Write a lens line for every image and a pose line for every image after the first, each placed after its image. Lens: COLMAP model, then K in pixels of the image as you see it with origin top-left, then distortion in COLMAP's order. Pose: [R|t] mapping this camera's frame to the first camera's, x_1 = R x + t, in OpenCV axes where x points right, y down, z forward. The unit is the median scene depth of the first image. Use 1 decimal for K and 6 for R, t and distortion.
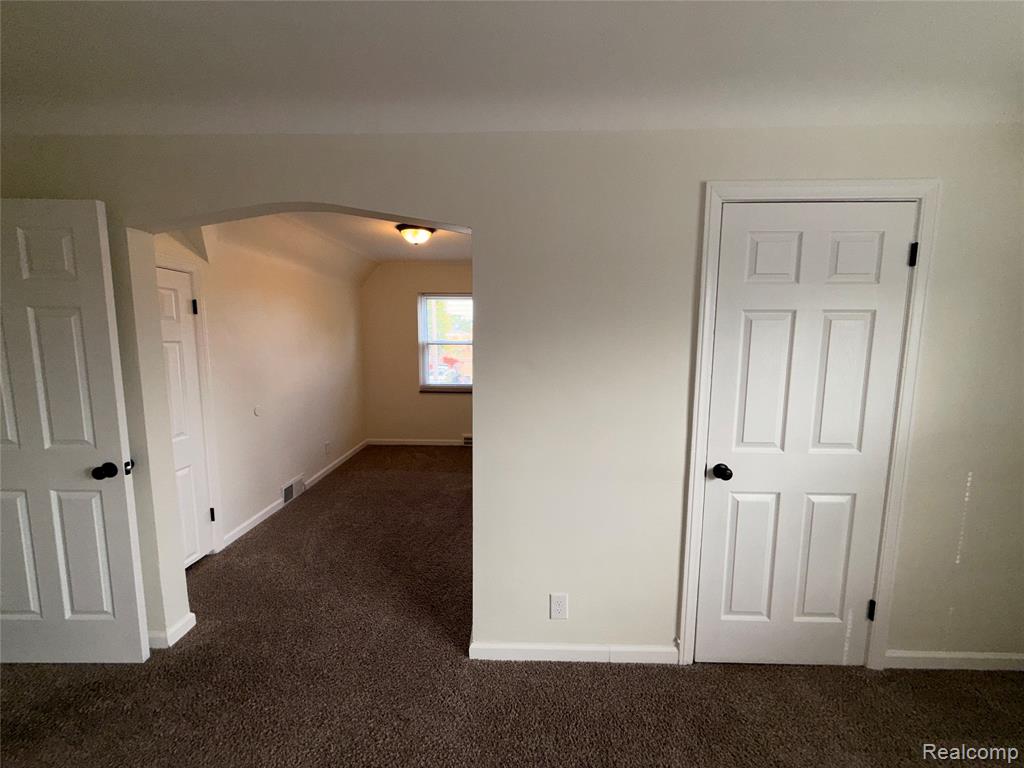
lens RADIAL K [[409.8, 0, 511.4], [0, 409.8, 384.2], [0, 0, 1]] dist [0.002958, 0.000585]
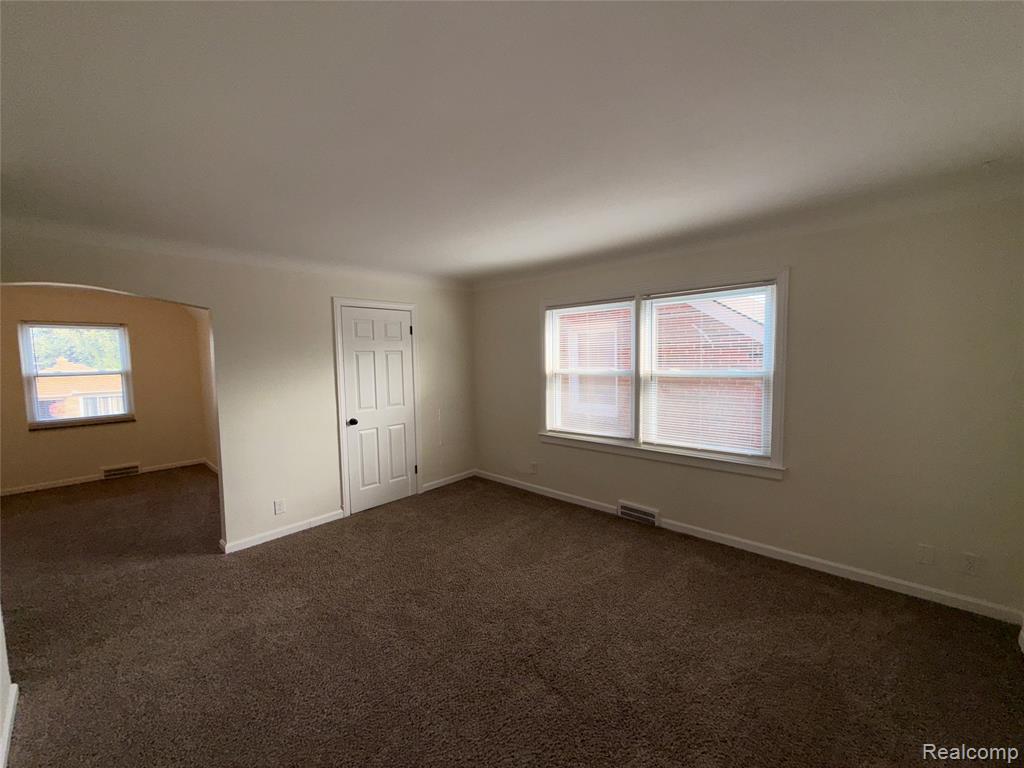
lens RADIAL K [[409.8, 0, 512.2], [0, 409.8, 387.5], [0, 0, 1]] dist [0.002958, 0.000585]
pose [[0.663539, -0.081513, 0.743688, -0.459209], [0.108846, 0.993988, 0.011833, 0.073979], [-0.740181, 0.073095, 0.668423, -0.947949]]
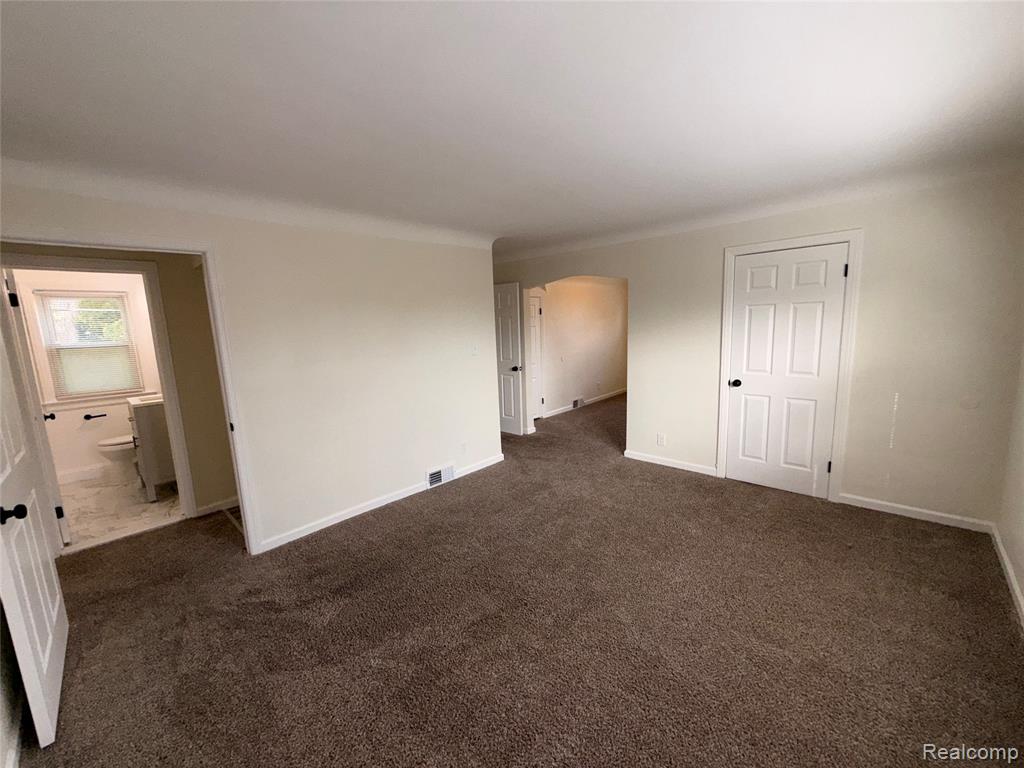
lens RADIAL K [[409.8, 0, 511.3], [0, 409.8, 387.9], [0, 0, 1]] dist [0.002958, 0.000585]
pose [[0.744329, 0.075771, -0.663501, 0.841871], [-0.037810, 0.996730, 0.071409, 0.106209], [0.666742, -0.028065, 0.744760, -1.057995]]
